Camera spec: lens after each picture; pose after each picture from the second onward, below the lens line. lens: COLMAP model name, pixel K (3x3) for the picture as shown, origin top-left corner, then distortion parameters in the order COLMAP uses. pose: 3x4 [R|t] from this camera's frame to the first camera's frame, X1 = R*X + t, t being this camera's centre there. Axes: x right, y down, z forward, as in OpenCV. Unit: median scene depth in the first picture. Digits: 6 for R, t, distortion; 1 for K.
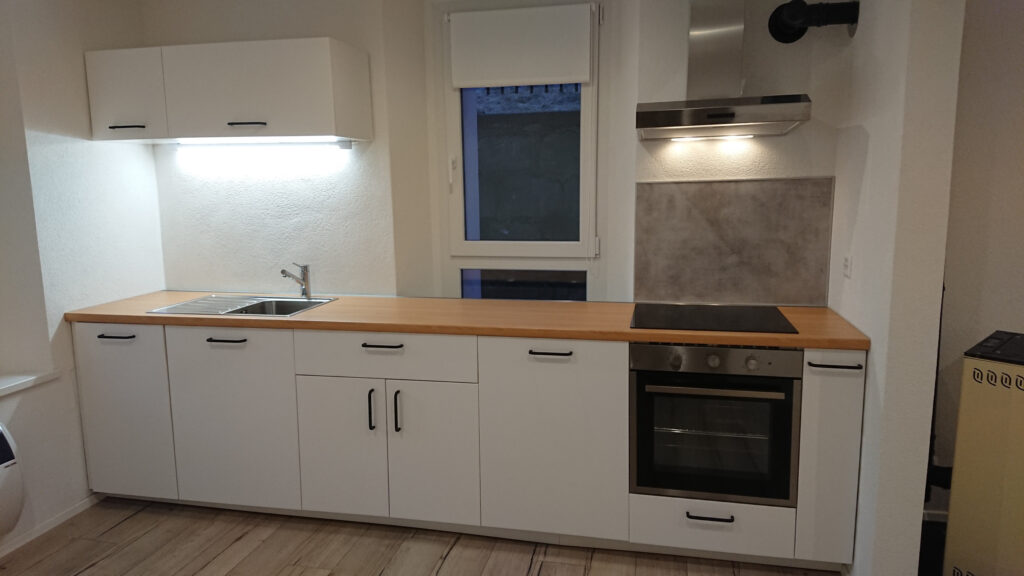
lens RADIAL K [[679.5, 0, 512.0], [0, 679.5, 288.0], [0, 0, 1]] dist [0.200427, -0.301577]
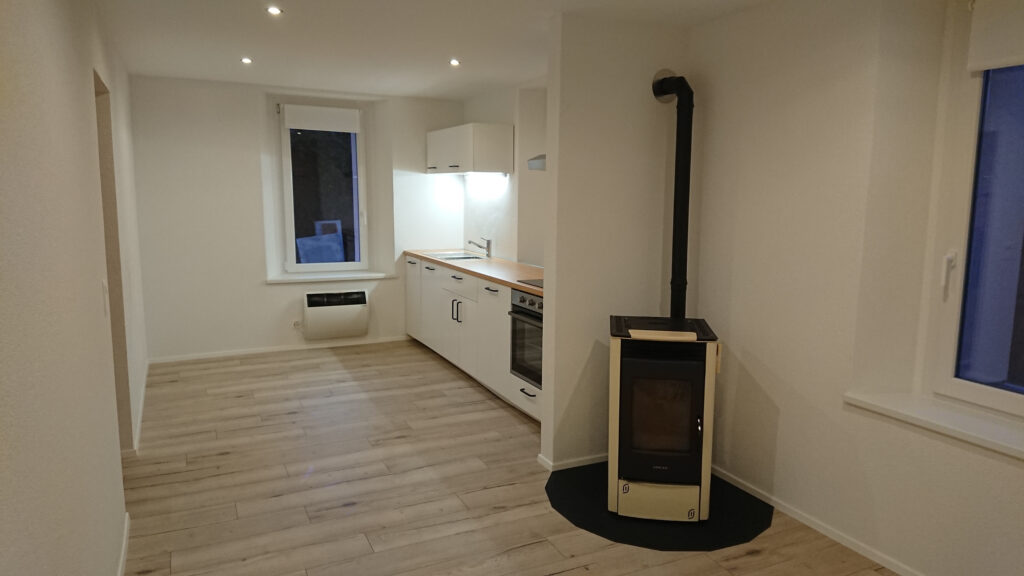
lens RADIAL K [[679.5, 0, 512.0], [0, 679.5, 288.0], [0, 0, 1]] dist [0.200427, -0.301577]
pose [[0.611089, 0.131455, -0.780570, 1.337166], [-0.140752, 0.988444, 0.056272, -0.018438], [0.778948, 0.075480, 0.622530, -0.096487]]
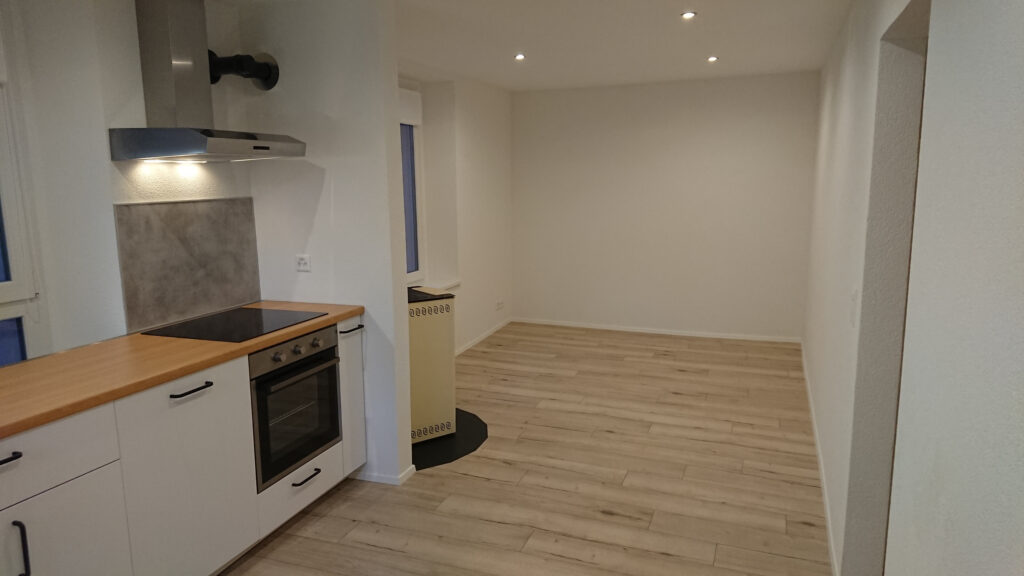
lens RADIAL K [[679.5, 0, 512.0], [0, 679.5, 288.0], [0, 0, 1]] dist [0.200427, -0.301577]
pose [[0.140347, -0.149243, 0.978790, -0.693753], [0.160099, 0.978986, 0.126316, -0.079192], [-0.977073, 0.138975, 0.161291, 0.349845]]
